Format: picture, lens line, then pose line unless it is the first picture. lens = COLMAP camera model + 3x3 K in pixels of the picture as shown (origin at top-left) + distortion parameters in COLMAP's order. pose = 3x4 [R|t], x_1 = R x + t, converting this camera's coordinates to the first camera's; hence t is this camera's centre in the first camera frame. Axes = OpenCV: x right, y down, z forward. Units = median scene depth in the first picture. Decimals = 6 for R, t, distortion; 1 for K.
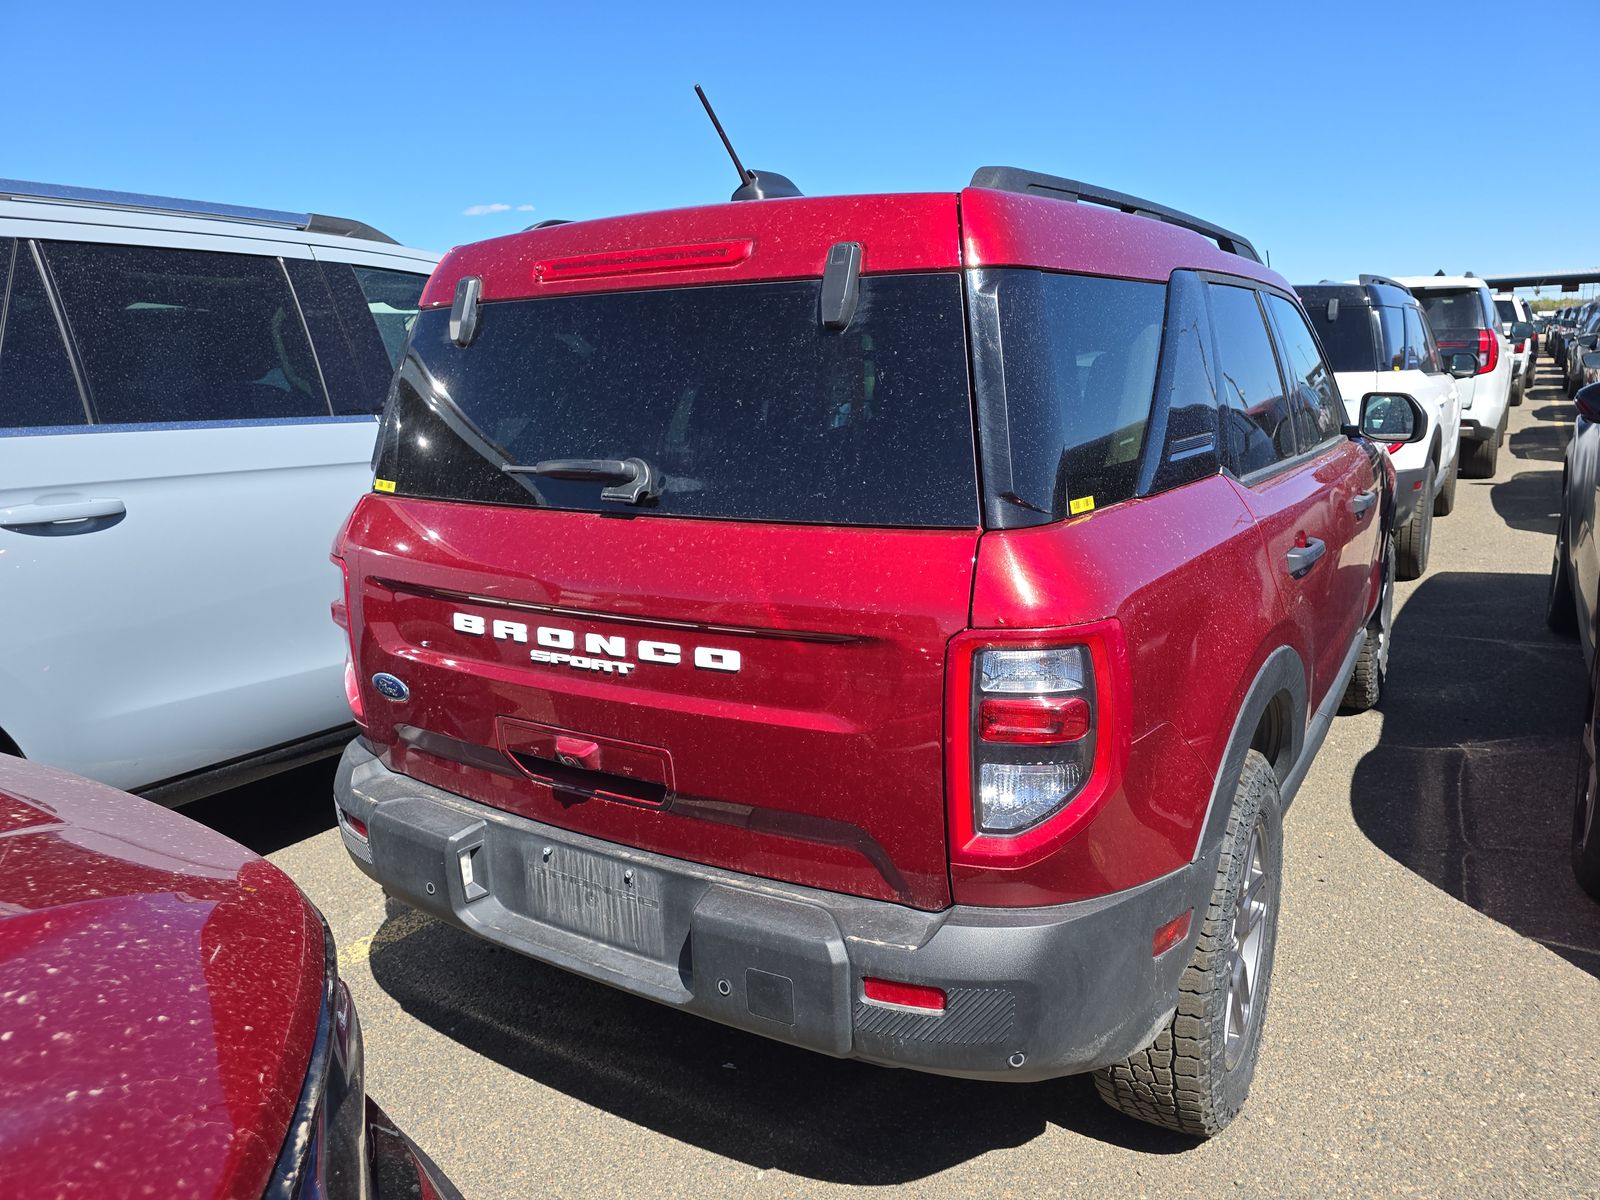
lens RADIAL K [[1098.7, 0, 790.3], [0, 1098.7, 606.7], [0, 0, 1]] dist [0.062122, -0.048105]
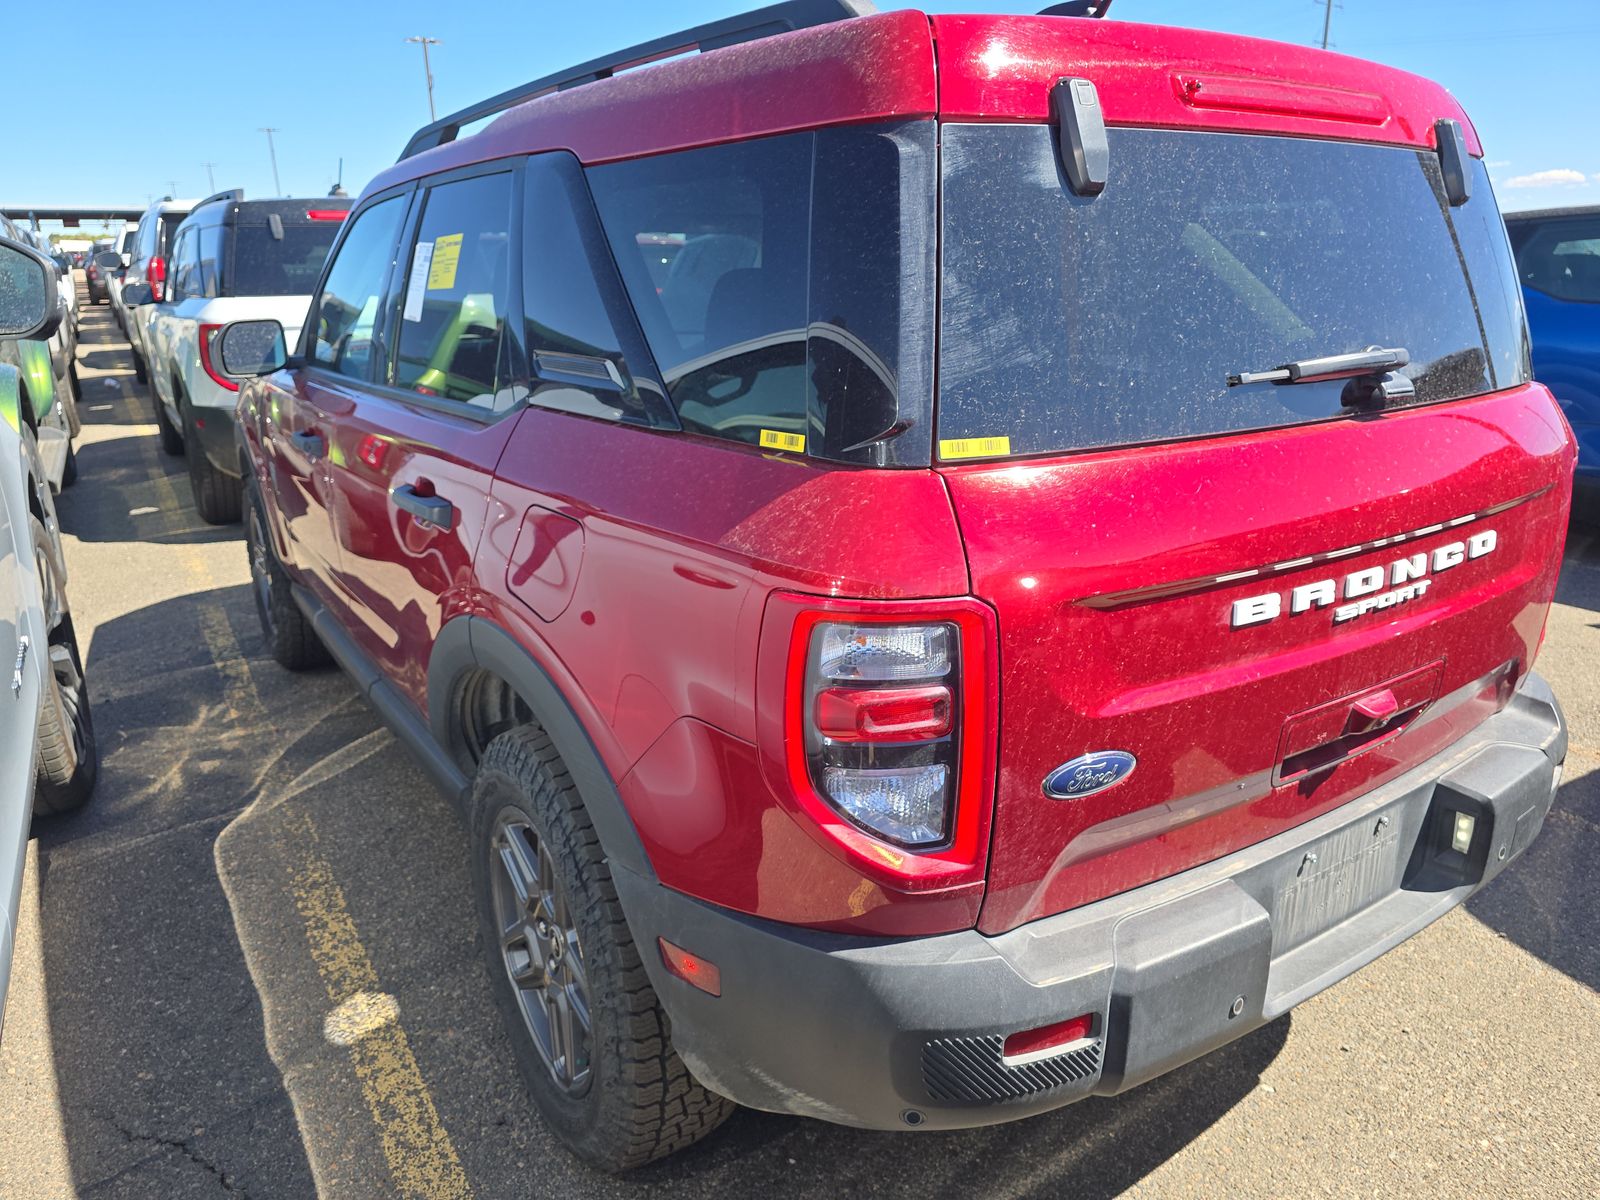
lens RADIAL K [[1098.7, 0, 790.3], [0, 1098.7, 606.7], [0, 0, 1]] dist [0.062122, -0.048105]
pose [[0.395744, -0.246529, 0.884653, -0.989924], [0.199686, 0.963347, 0.179130, -0.163583], [-0.896388, 0.105763, 0.430467, 0.935138]]
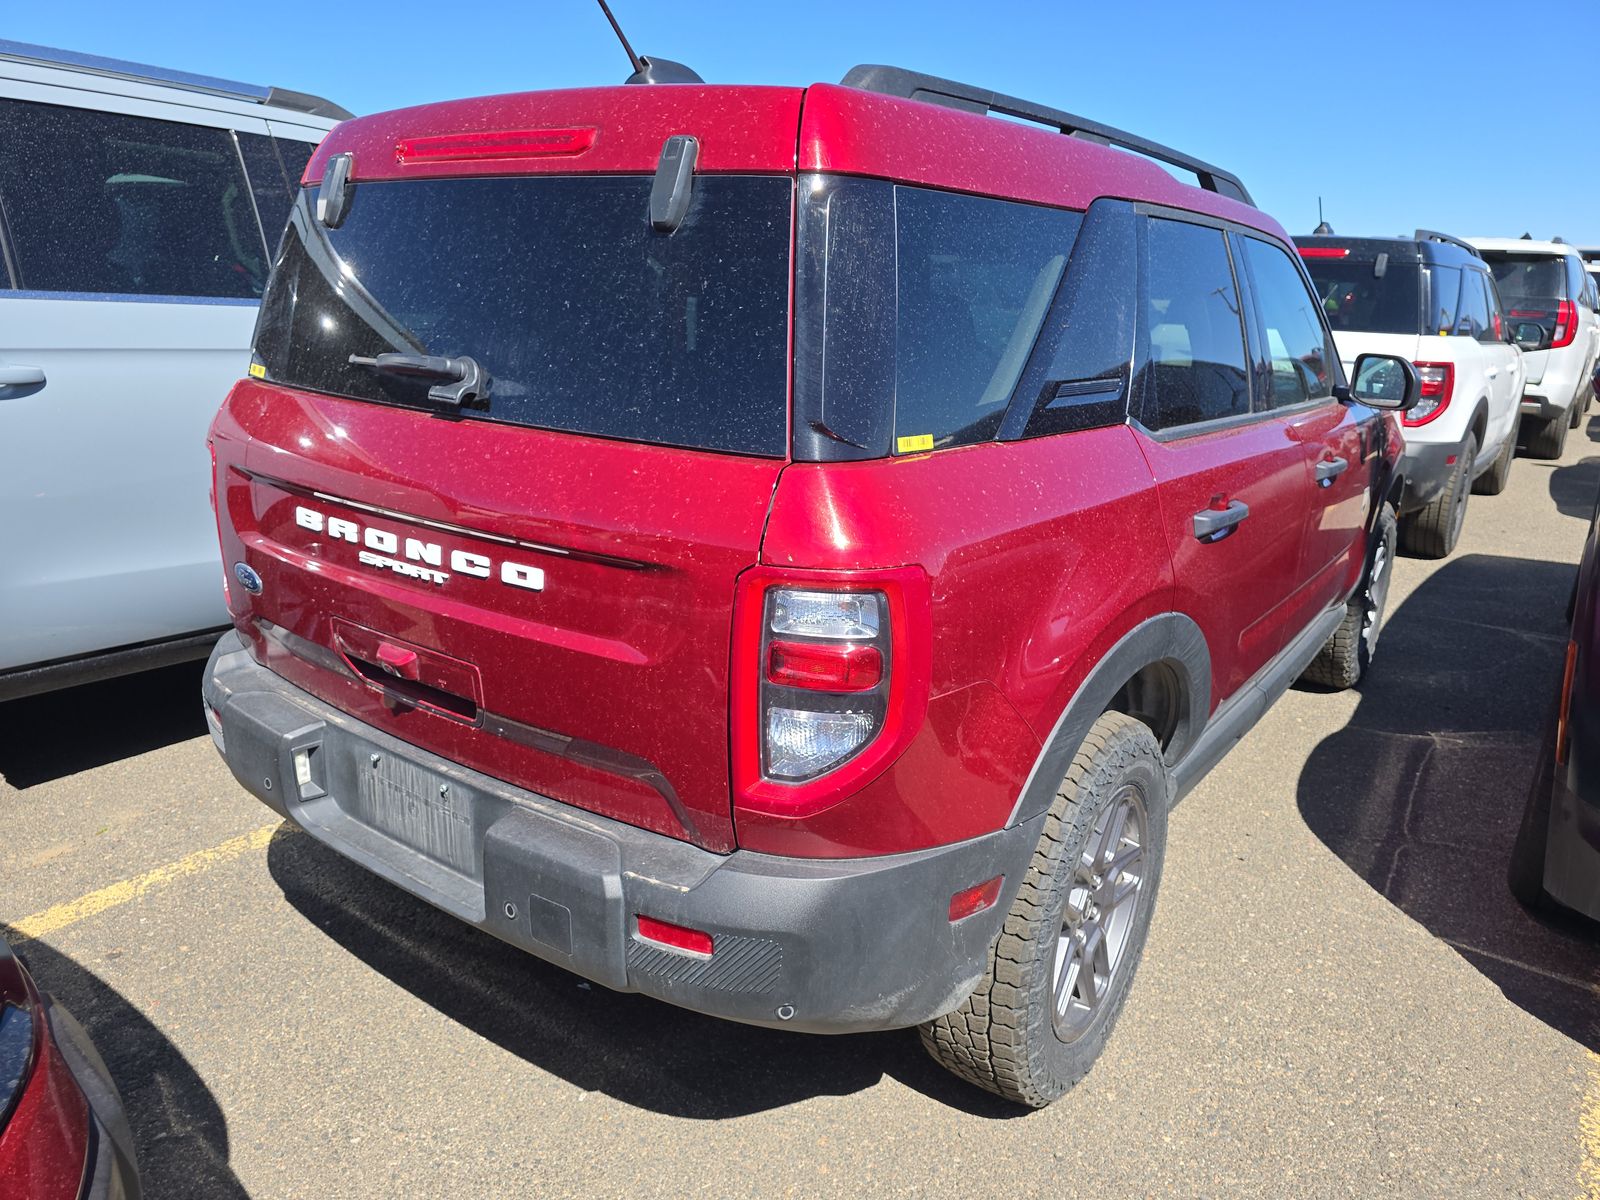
lens RADIAL K [[1098.7, 0, 790.3], [0, 1098.7, 606.7], [0, 0, 1]] dist [0.062122, -0.048105]
pose [[0.995227, 0.083697, -0.050177, 0.178406], [-0.080346, 0.994616, 0.065449, -0.005417], [0.055384, -0.061105, 0.996594, 0.047823]]
